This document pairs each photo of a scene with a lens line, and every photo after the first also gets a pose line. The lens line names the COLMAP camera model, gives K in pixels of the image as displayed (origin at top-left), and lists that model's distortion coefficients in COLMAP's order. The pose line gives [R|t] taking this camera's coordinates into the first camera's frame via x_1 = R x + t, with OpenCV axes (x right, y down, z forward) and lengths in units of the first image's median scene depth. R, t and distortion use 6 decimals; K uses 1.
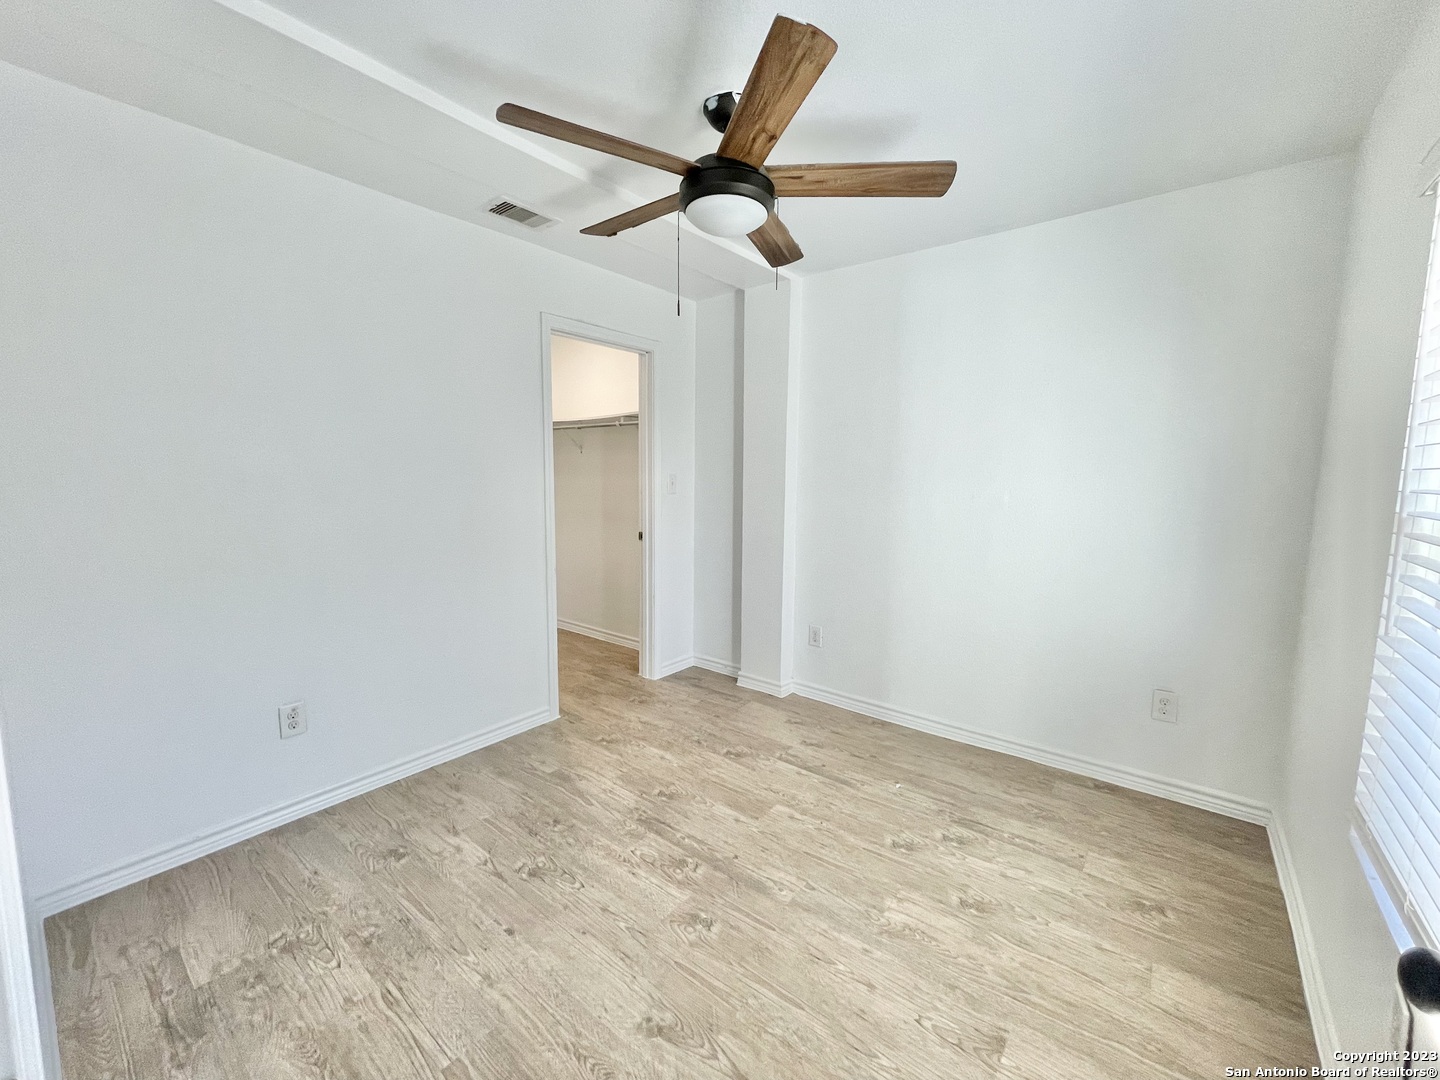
lens RADIAL K [[584.4, 0, 720.0], [0, 584.4, 540.0], [0, 0, 1]] dist [-0.000437, 0.000205]
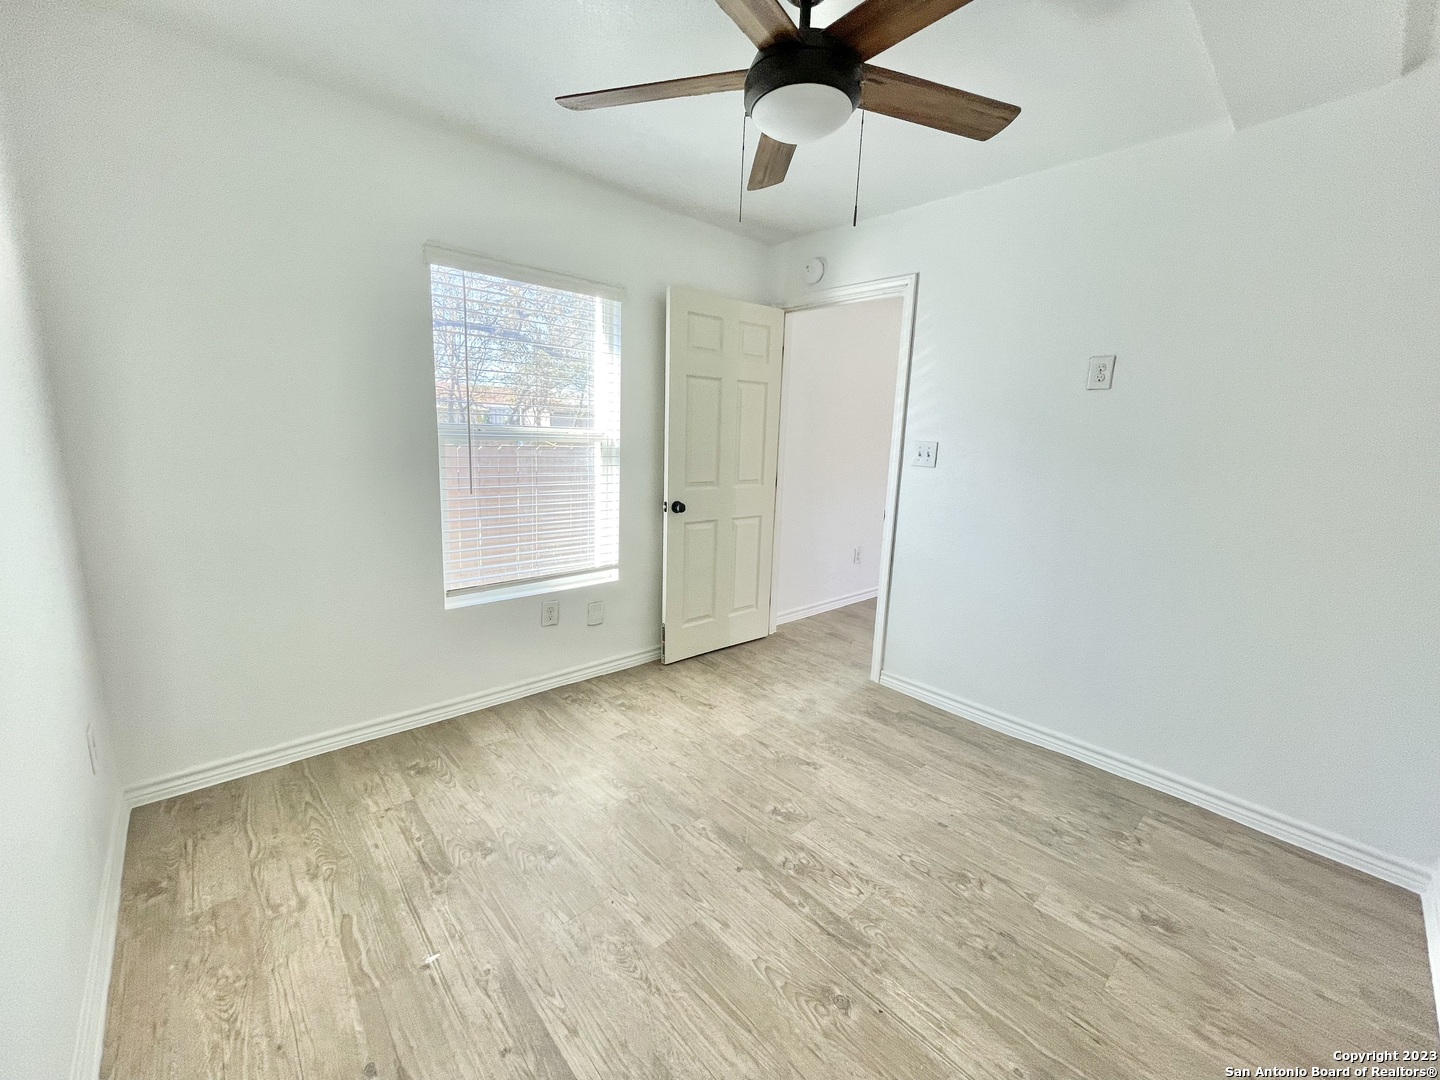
lens RADIAL K [[584.4, 0, 720.0], [0, 584.4, 540.0], [0, 0, 1]] dist [-0.000437, 0.000205]
pose [[-0.985618, -0.072648, 0.152578, -0.042318], [-0.025084, 0.955770, 0.293043, -0.186000], [-0.167118, 0.285001, -0.943846, 1.677723]]
